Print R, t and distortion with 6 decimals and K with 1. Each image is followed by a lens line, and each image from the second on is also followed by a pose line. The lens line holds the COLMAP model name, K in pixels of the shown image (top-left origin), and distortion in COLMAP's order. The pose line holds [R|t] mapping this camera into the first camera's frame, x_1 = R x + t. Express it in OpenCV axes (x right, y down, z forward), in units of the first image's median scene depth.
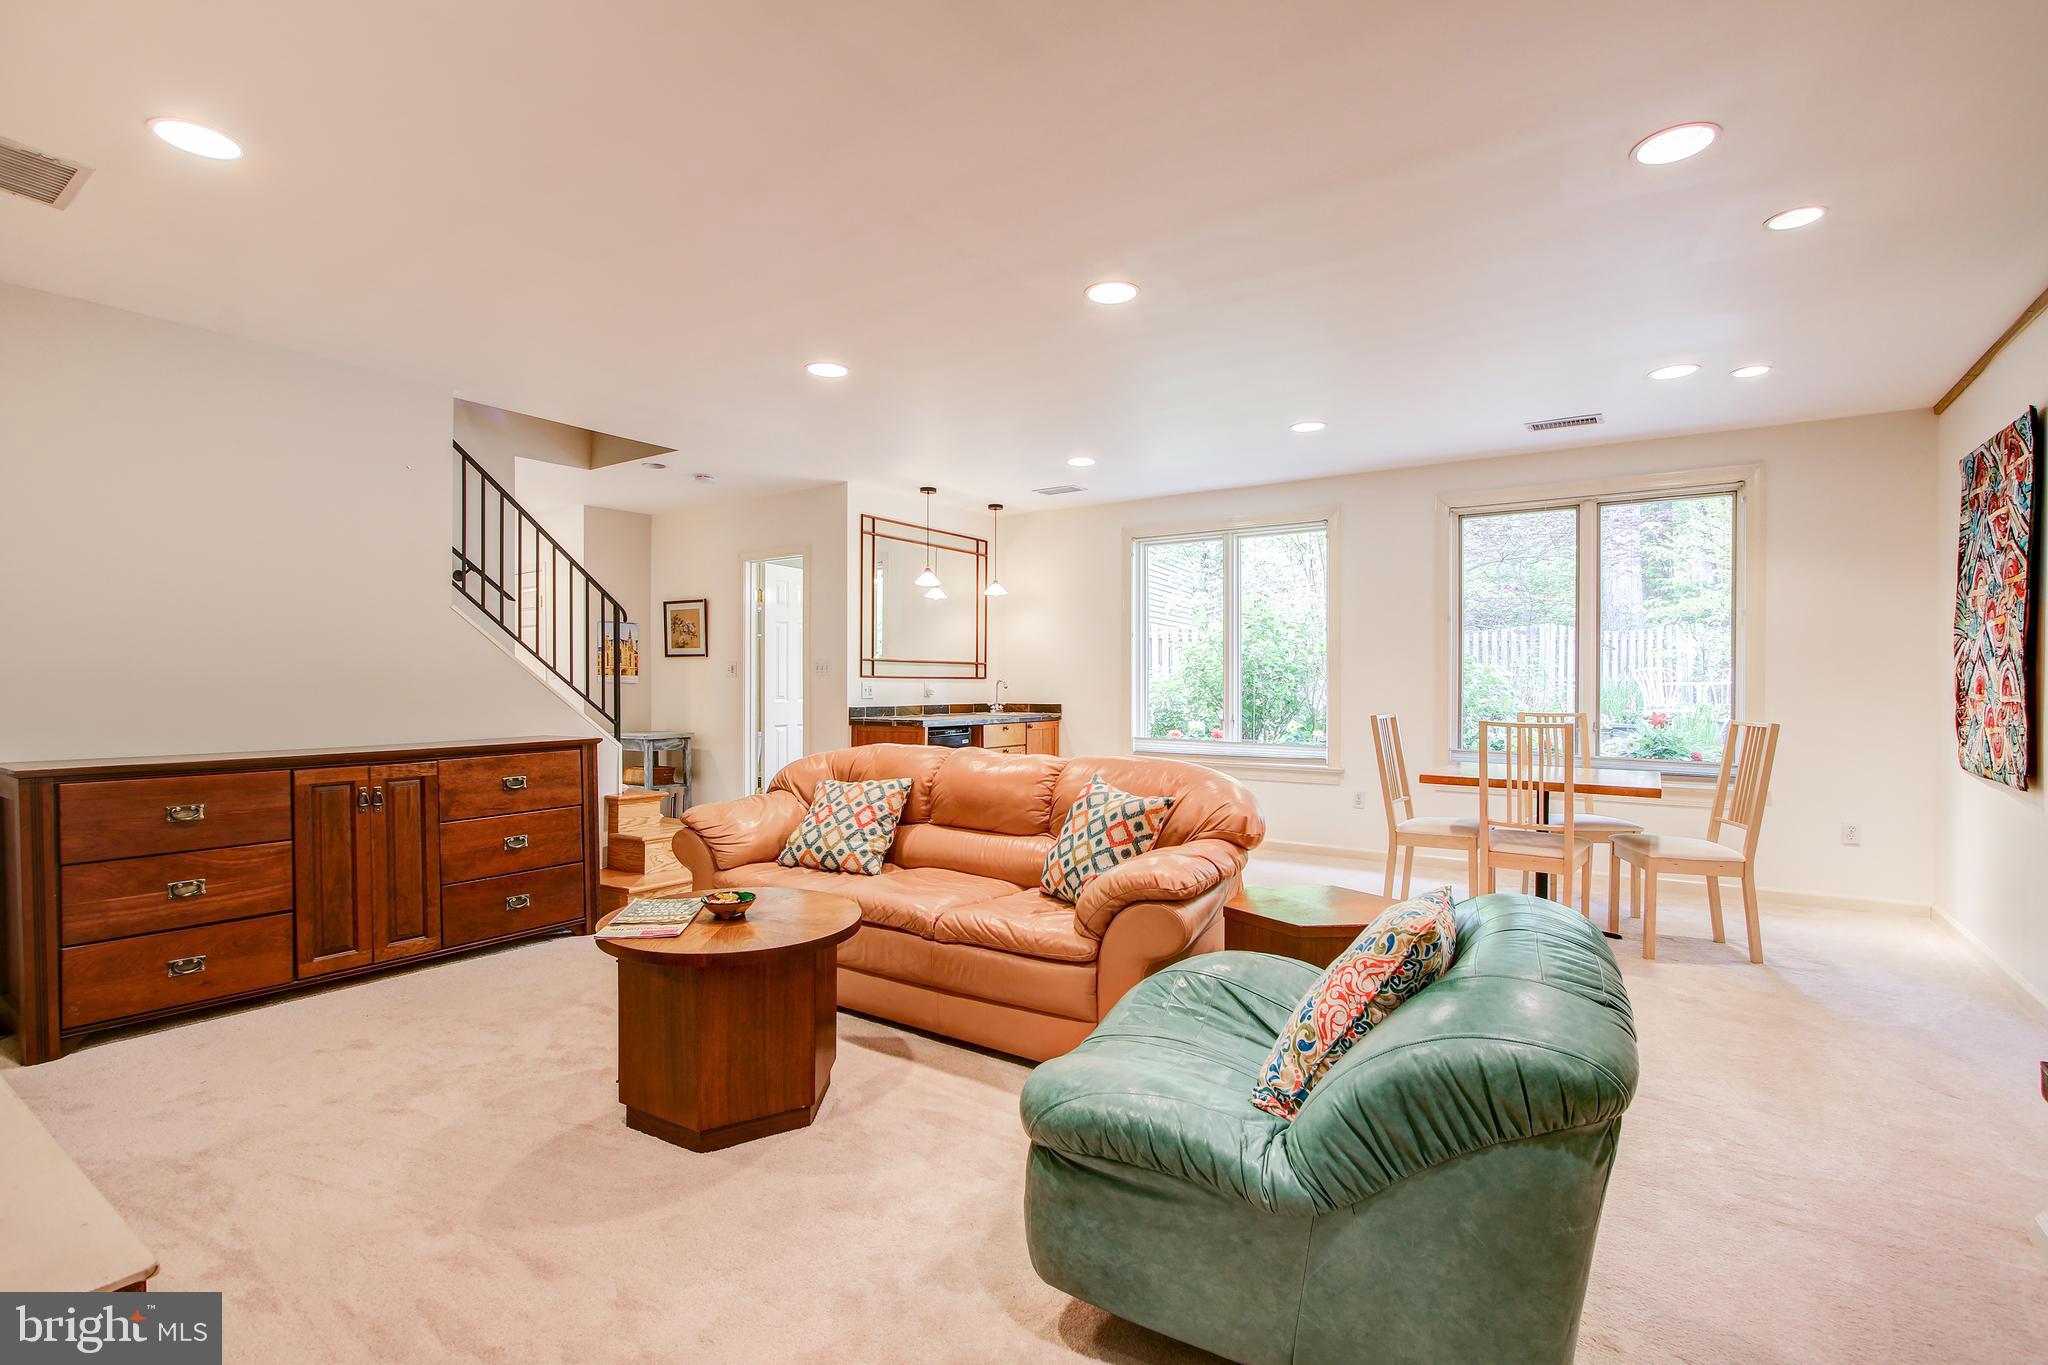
lens RADIAL K [[946.6, 0, 1041.8], [0, 946.6, 698.0], [0, 0, 1]] dist [-0.020521, 0.003861]
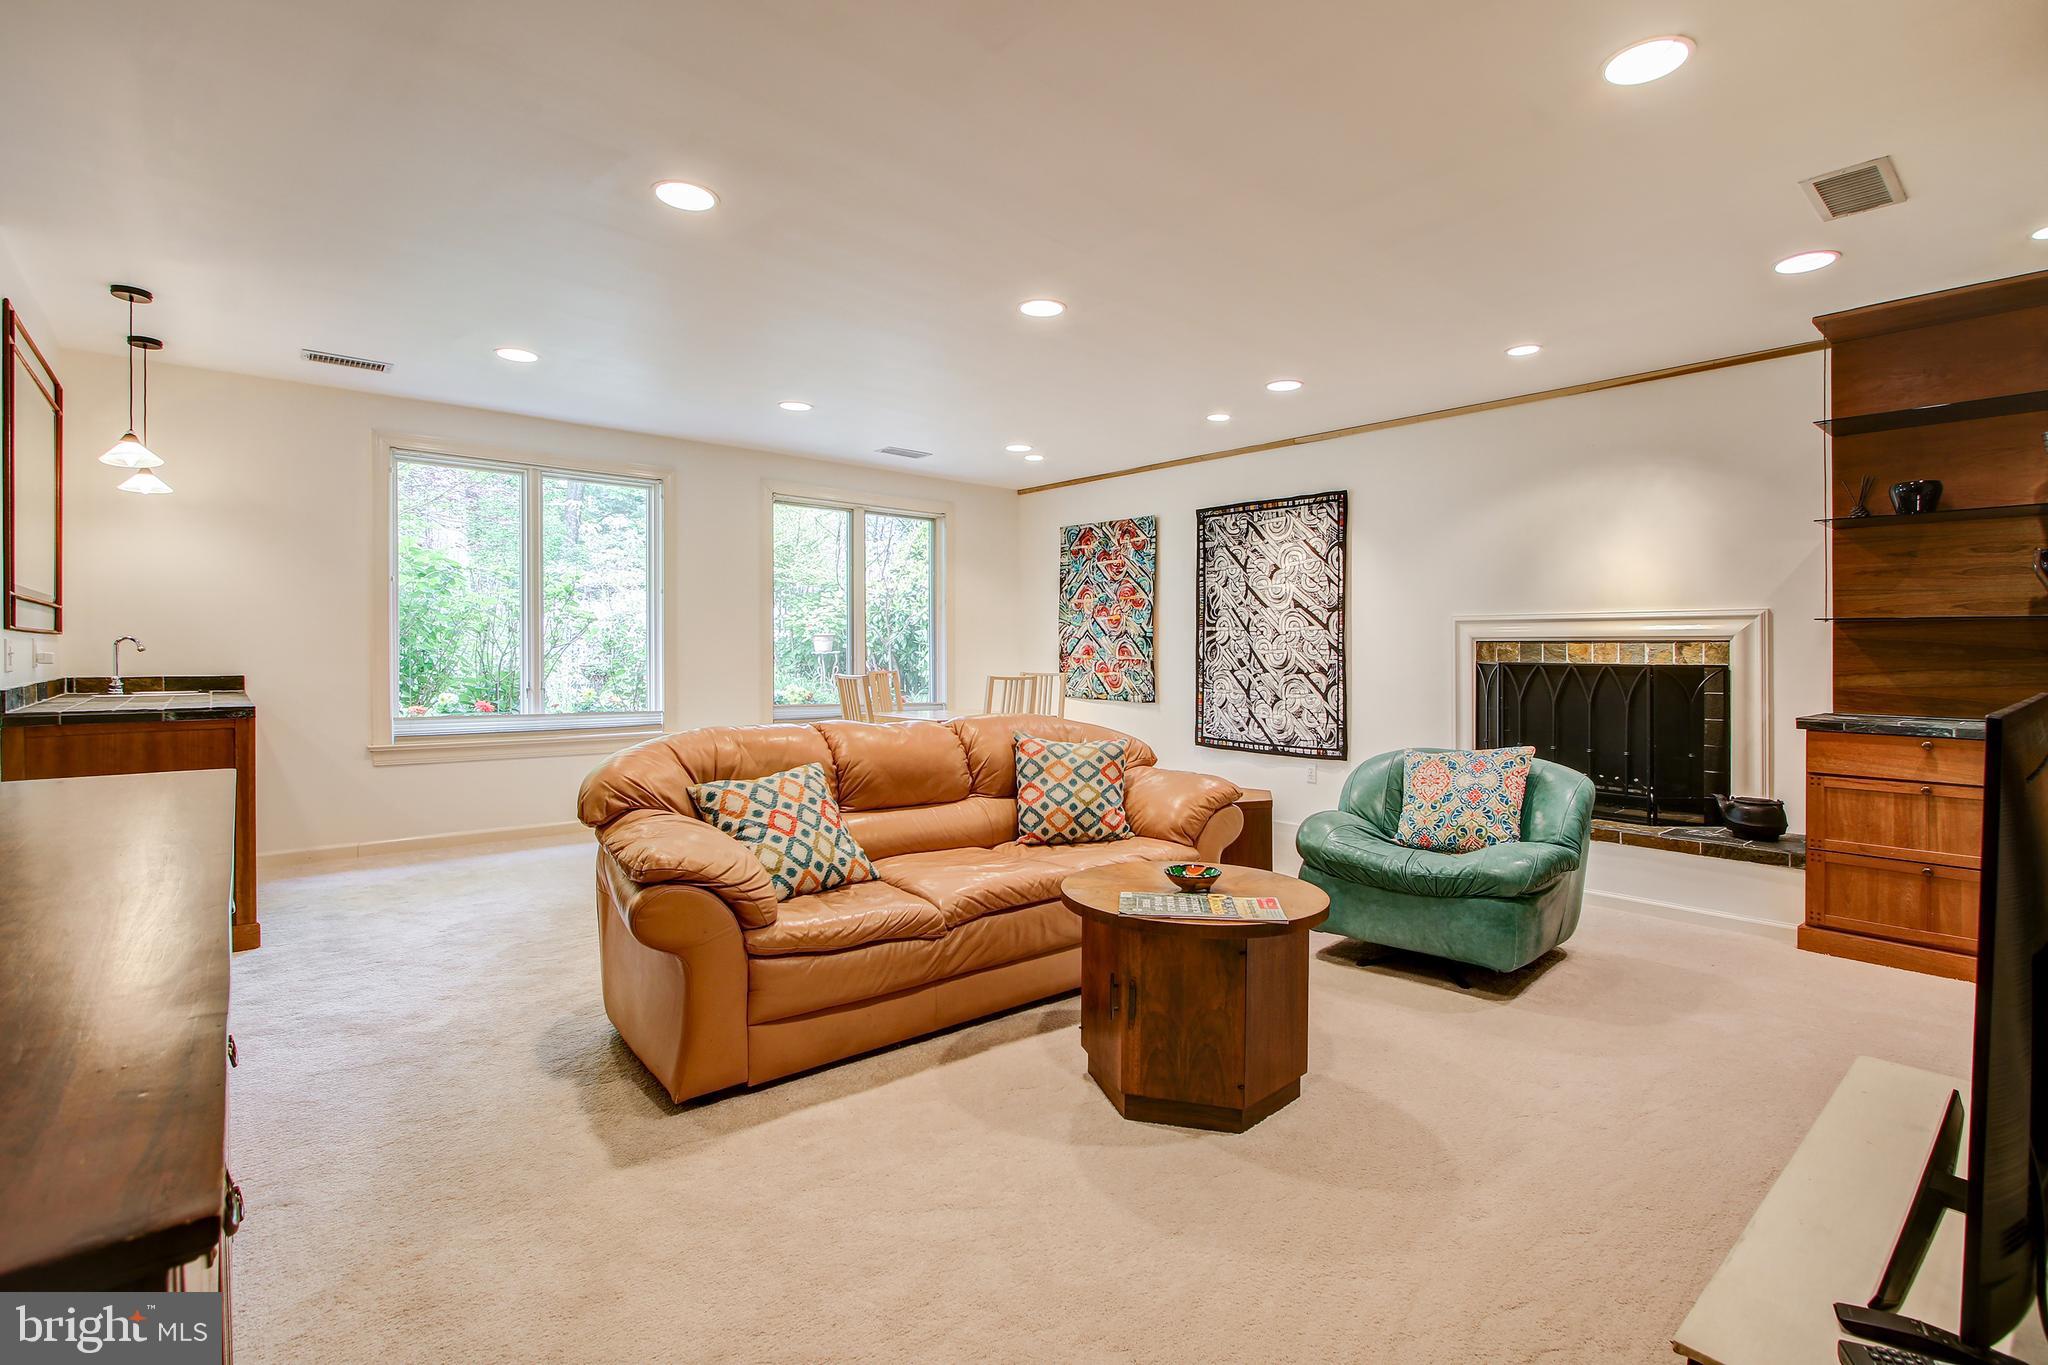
lens RADIAL K [[946.6, 0, 1036.8], [0, 946.6, 658.6], [0, 0, 1]] dist [-0.020521, 0.003861]
pose [[0.267283, -0.007293, 0.963591, -0.868365], [0.006710, 0.999961, 0.005707, -0.009509], [-0.963595, 0.004940, 0.267321, 0.589497]]
